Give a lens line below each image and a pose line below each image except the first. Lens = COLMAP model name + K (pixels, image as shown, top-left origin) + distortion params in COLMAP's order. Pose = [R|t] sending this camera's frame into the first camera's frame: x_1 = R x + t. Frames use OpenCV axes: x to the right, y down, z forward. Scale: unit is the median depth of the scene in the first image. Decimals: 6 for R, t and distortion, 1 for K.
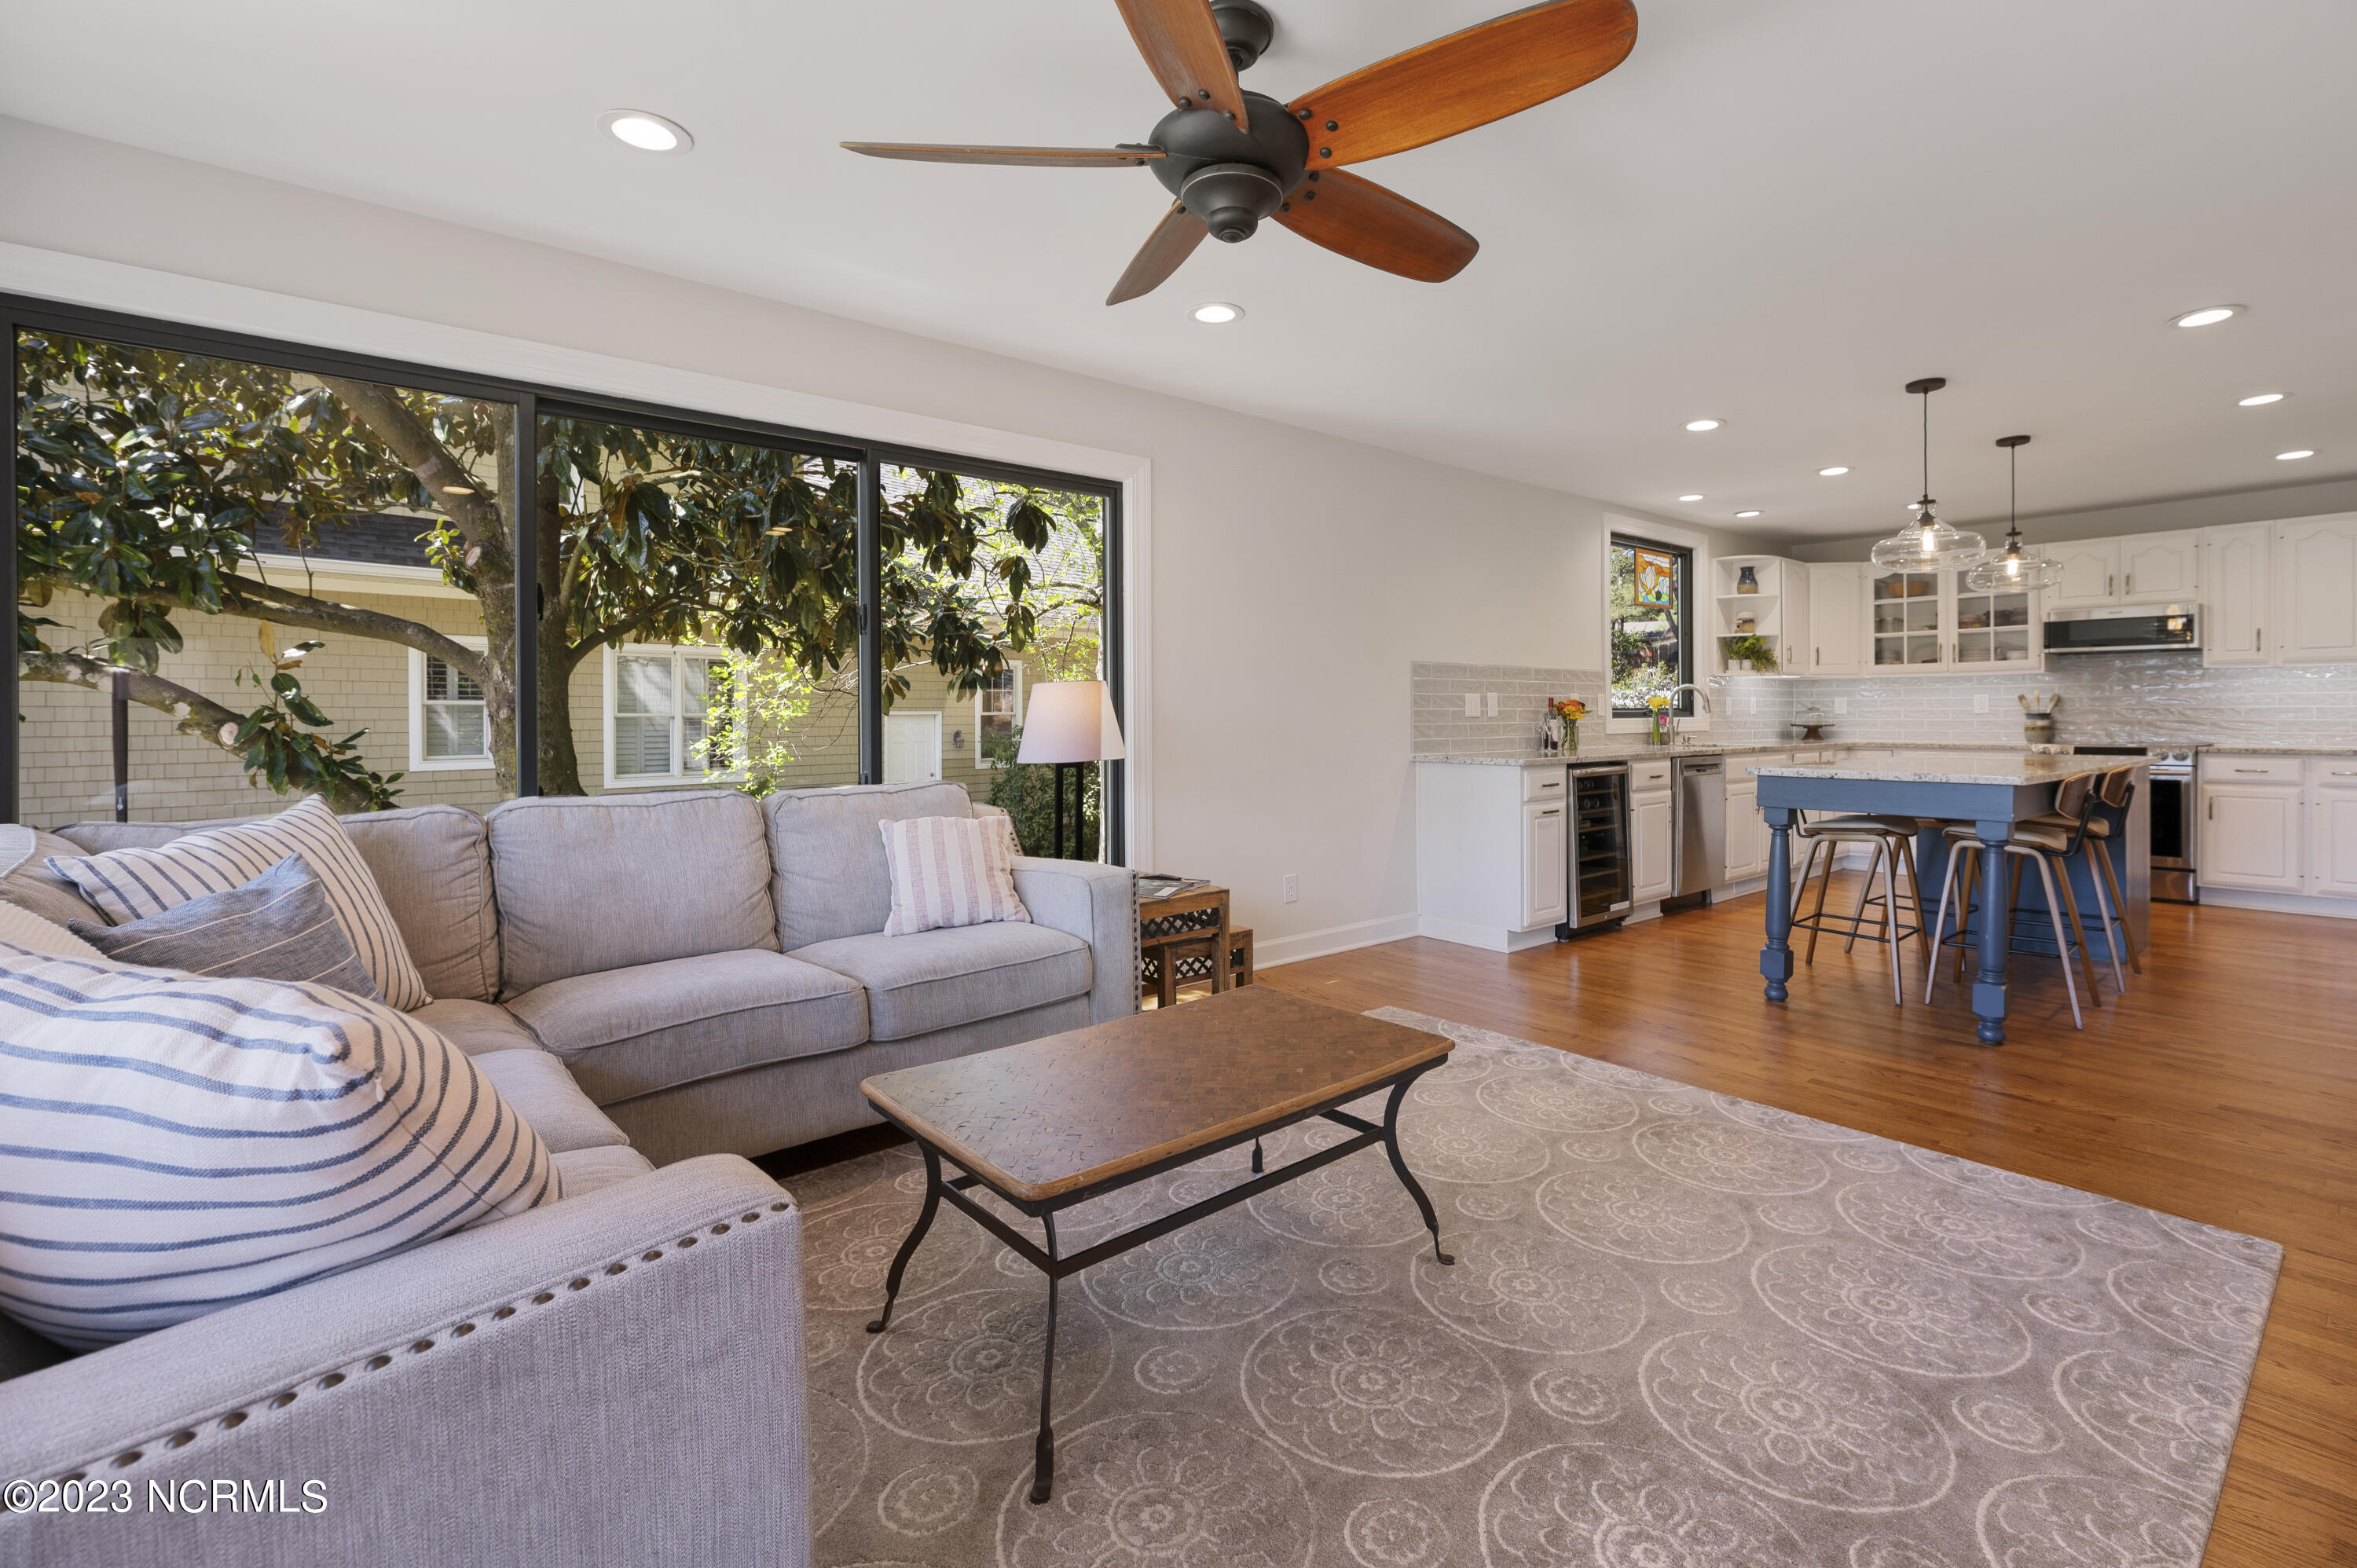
lens RADIAL K [[1165.8, 0, 1224.0], [0, 1165.8, 715.9], [0, 0, 1]] dist [-0.001594, 0.000038]
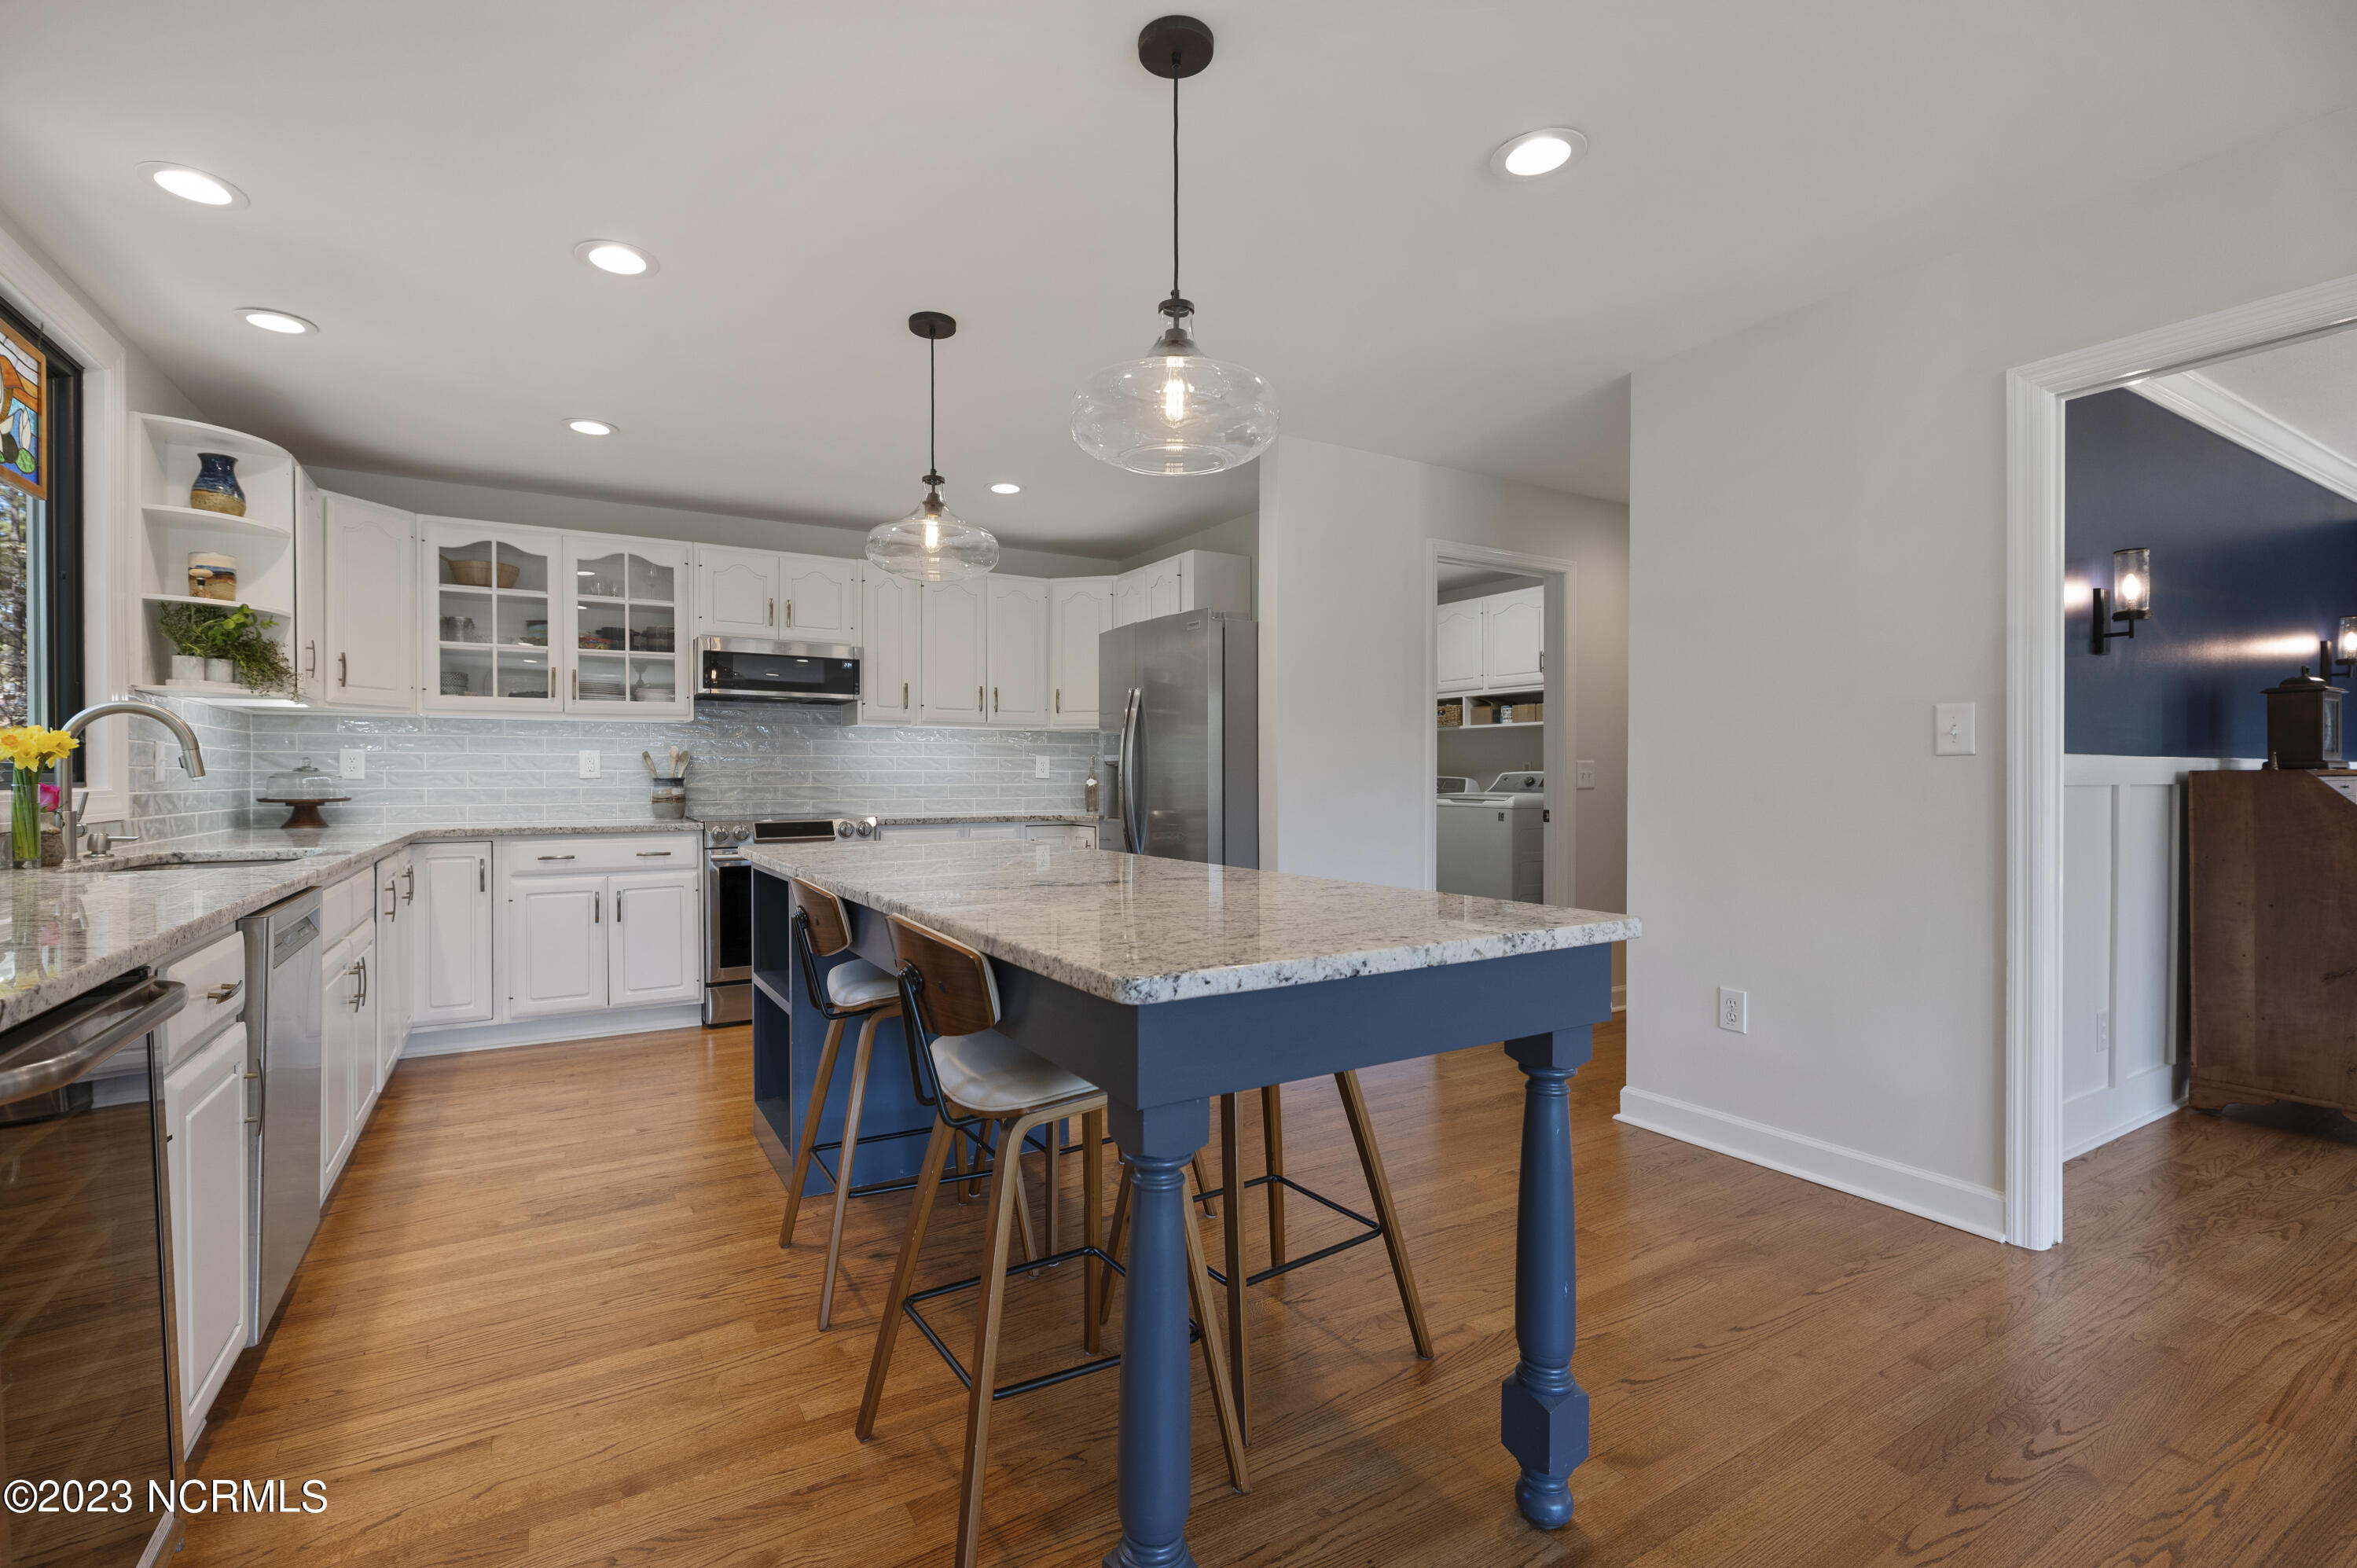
lens RADIAL K [[1024.8, 0, 1099.1], [0, 1024.8, 789.9], [0, 0, 1]] dist [-0.000747, 0.000183]
pose [[0.201511, -0.010146, 0.979434, 0.127489], [0.001612, 0.999948, 0.010027, -0.000860], [-0.979485, -0.000442, 0.201517, 0.590518]]
